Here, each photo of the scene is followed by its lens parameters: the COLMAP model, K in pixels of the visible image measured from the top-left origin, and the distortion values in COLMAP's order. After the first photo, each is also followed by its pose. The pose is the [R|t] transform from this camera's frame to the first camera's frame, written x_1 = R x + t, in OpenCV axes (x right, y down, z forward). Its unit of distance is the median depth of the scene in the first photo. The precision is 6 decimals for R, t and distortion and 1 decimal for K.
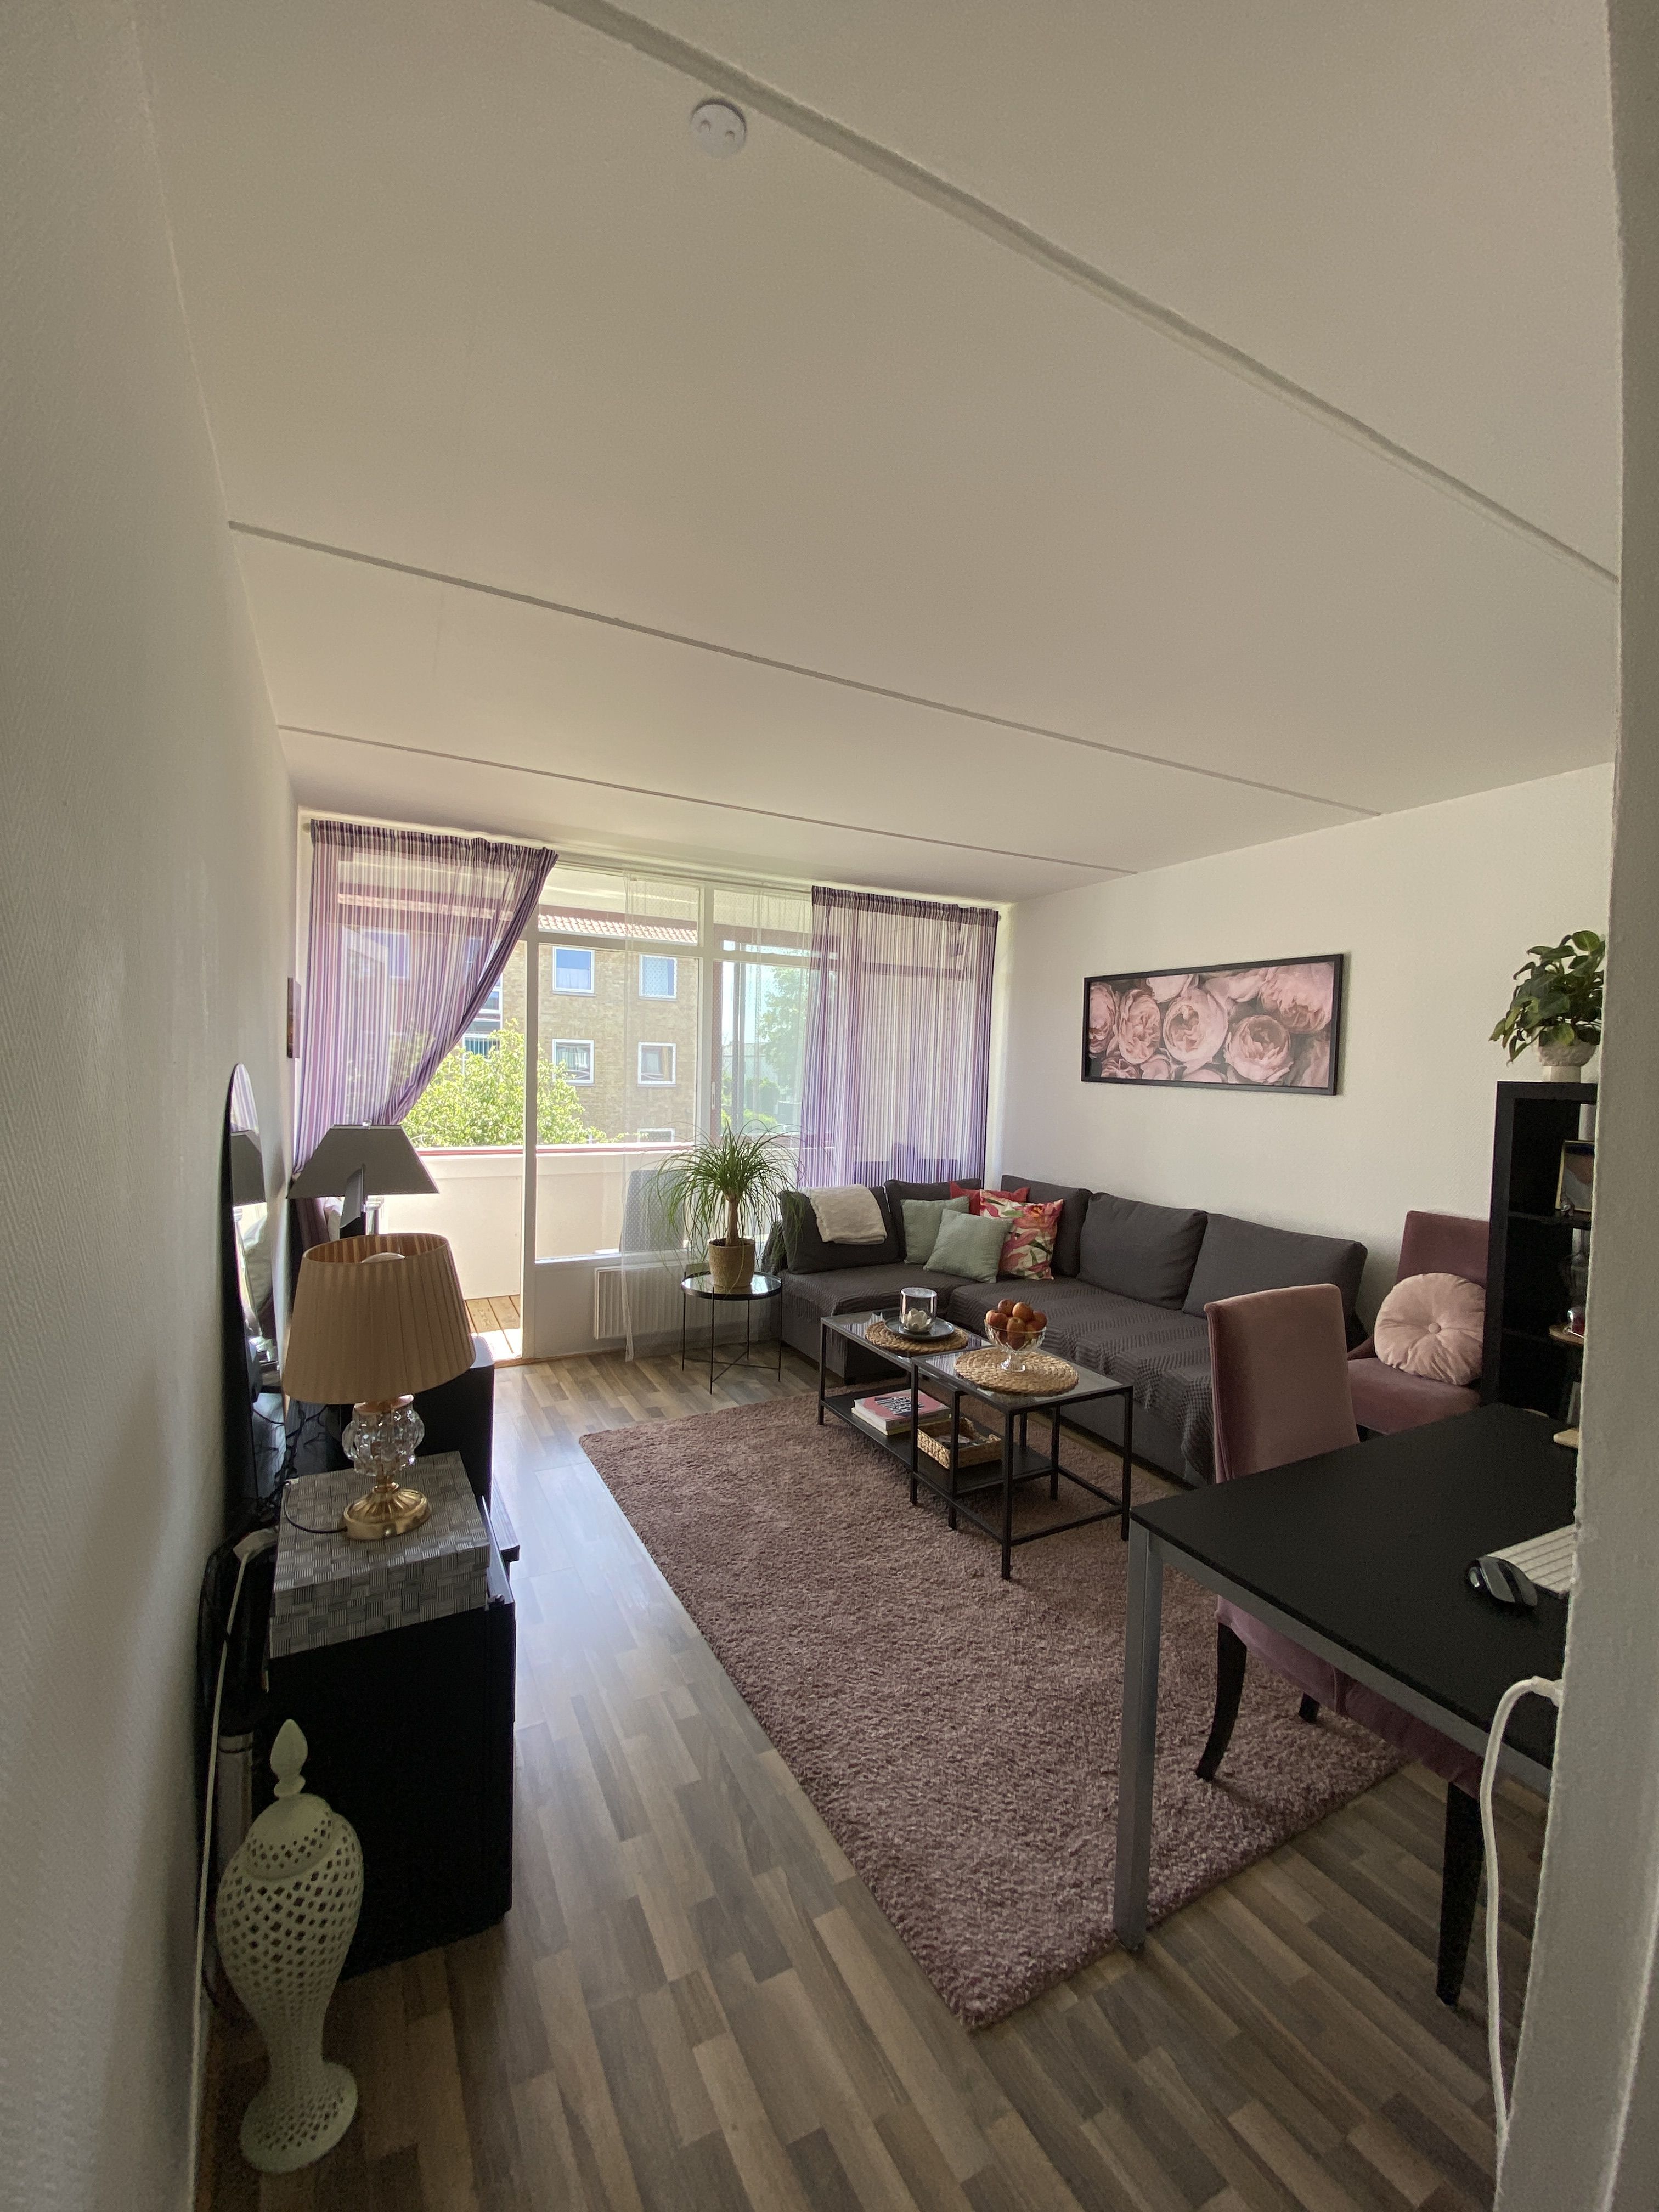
lens RADIAL K [[902.3, 0, 798.6], [0, 902.3, 1100.6], [0, 0, 1]] dist [0.021366, -0.001704]
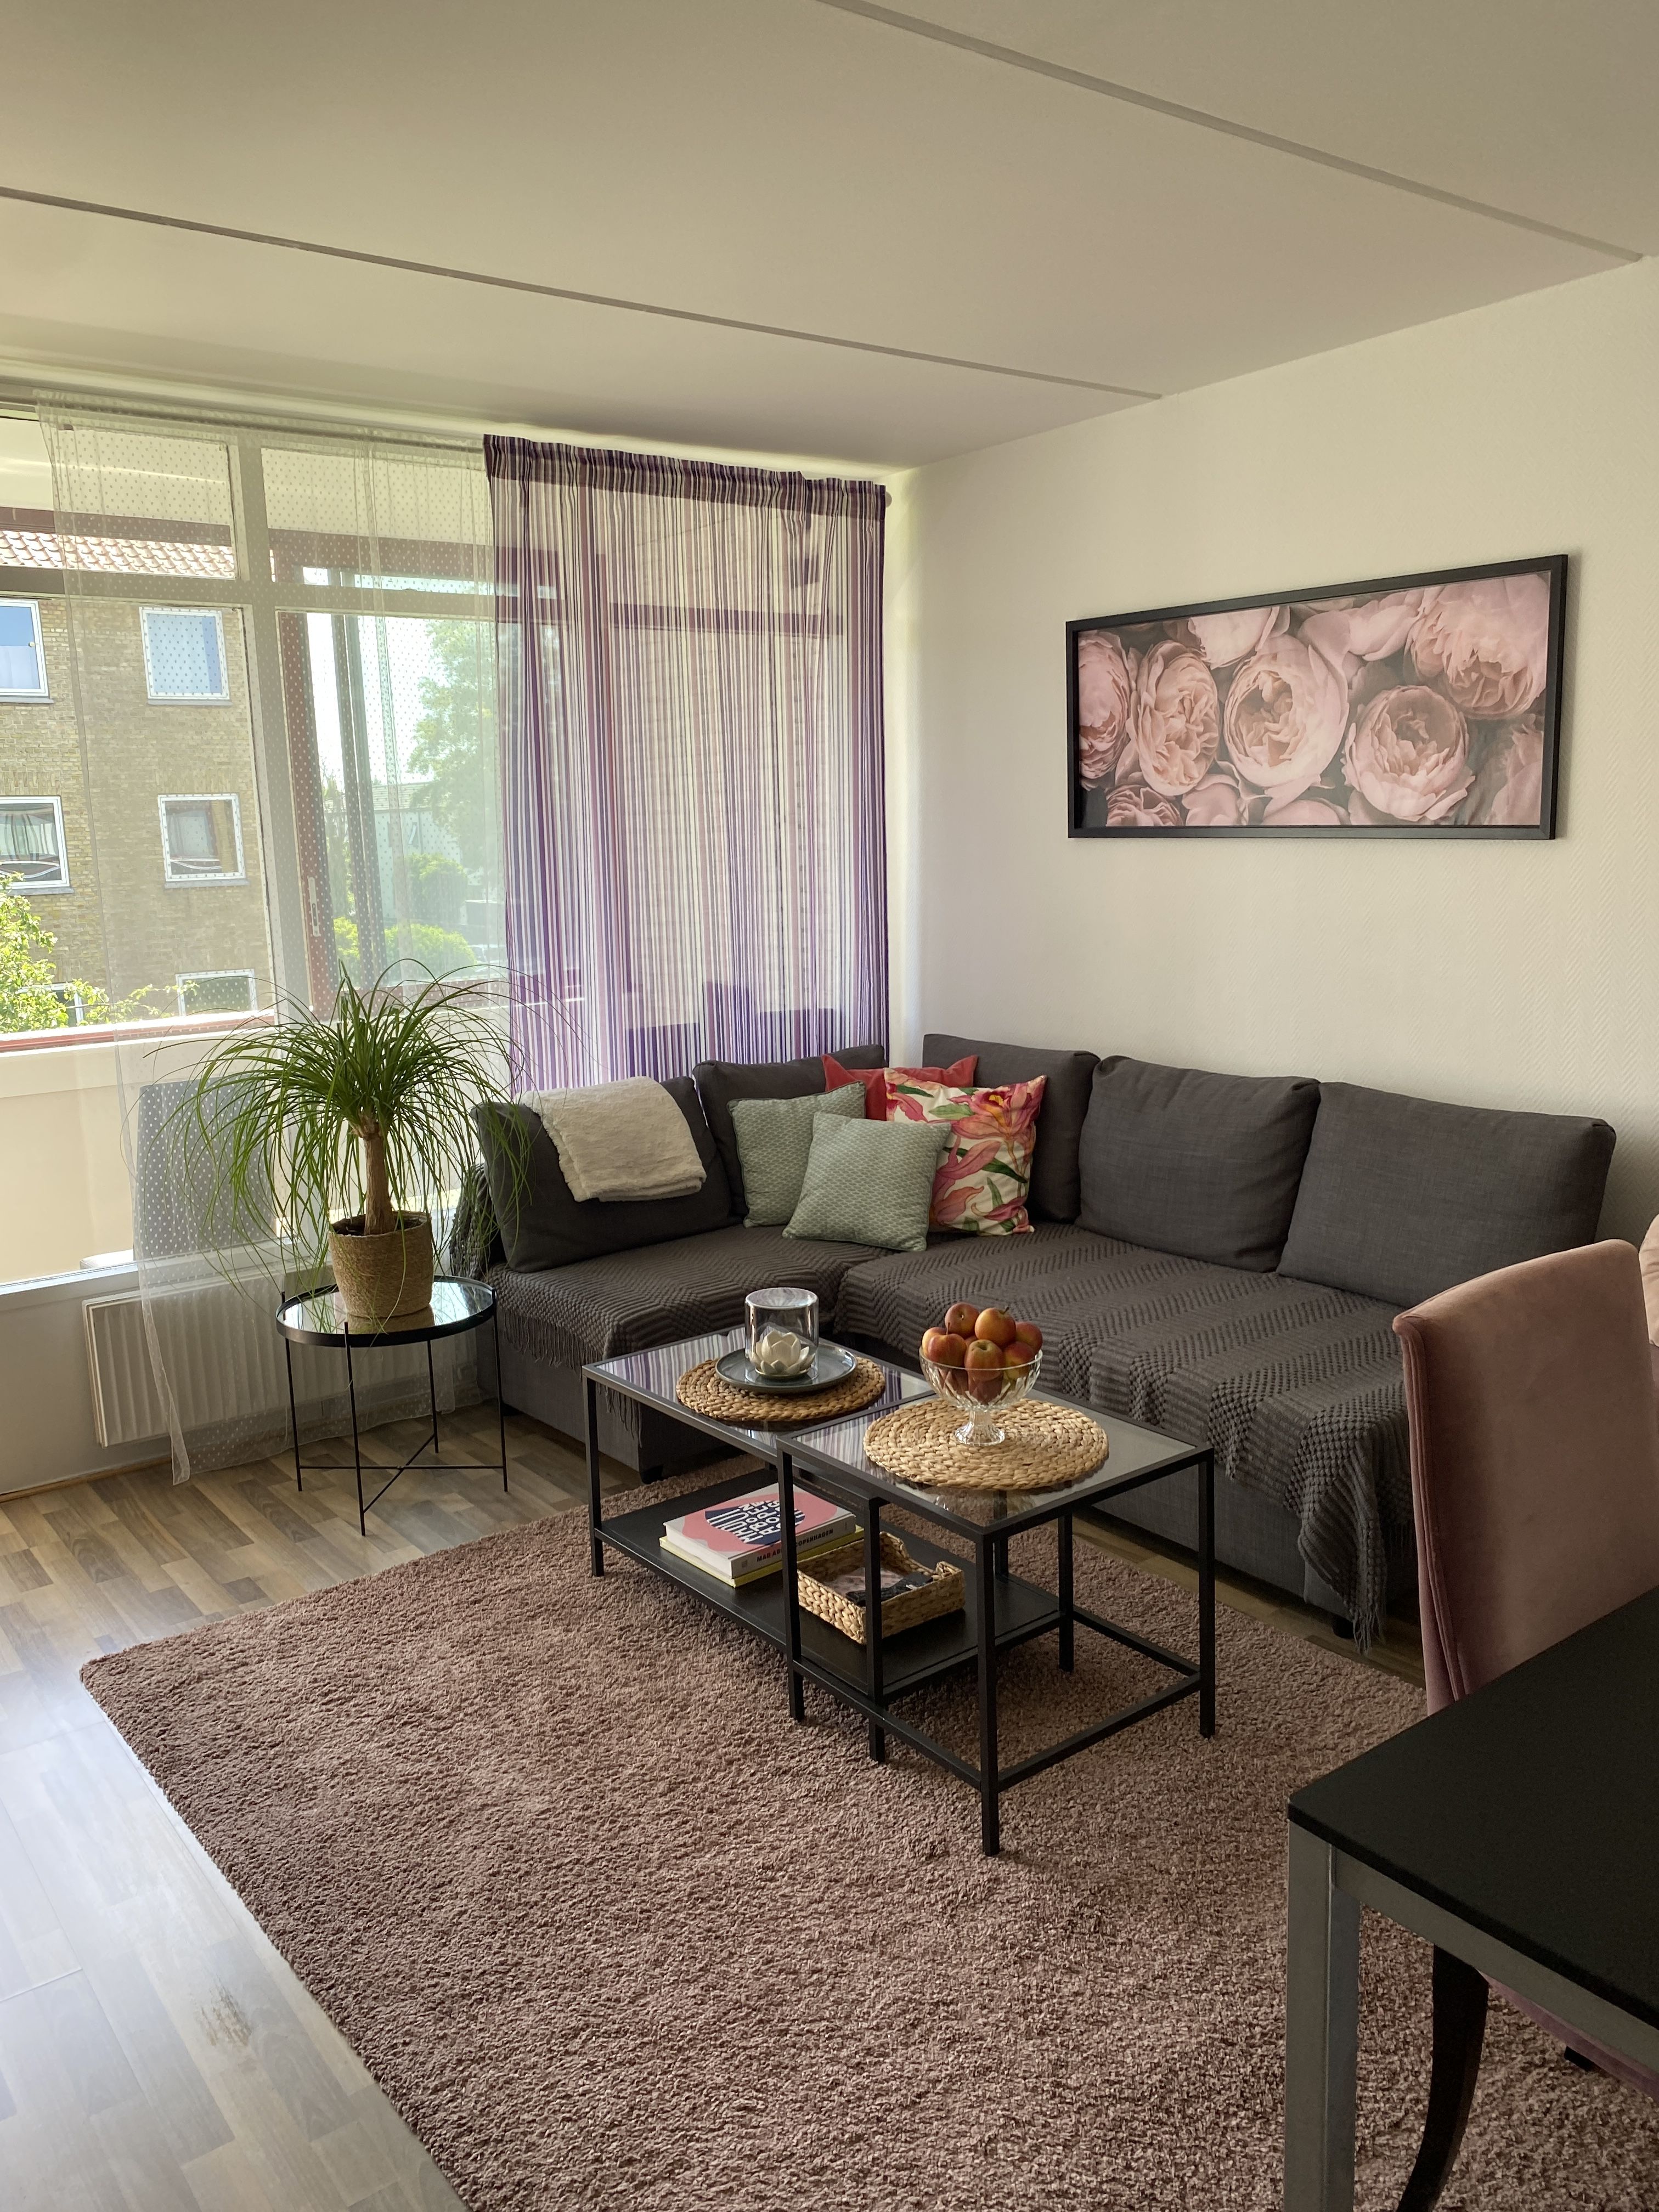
lens RADIAL K [[1714.6, 0, 844.3], [0, 1714.6, 1107.2], [0, 0, 1]] dist [0.044195, -0.031354]
pose [[0.979737, -0.085339, 0.181197, 0.007807], [0.061381, 0.989086, 0.133945, -0.010510], [-0.190650, -0.120108, 0.974283, 0.100917]]
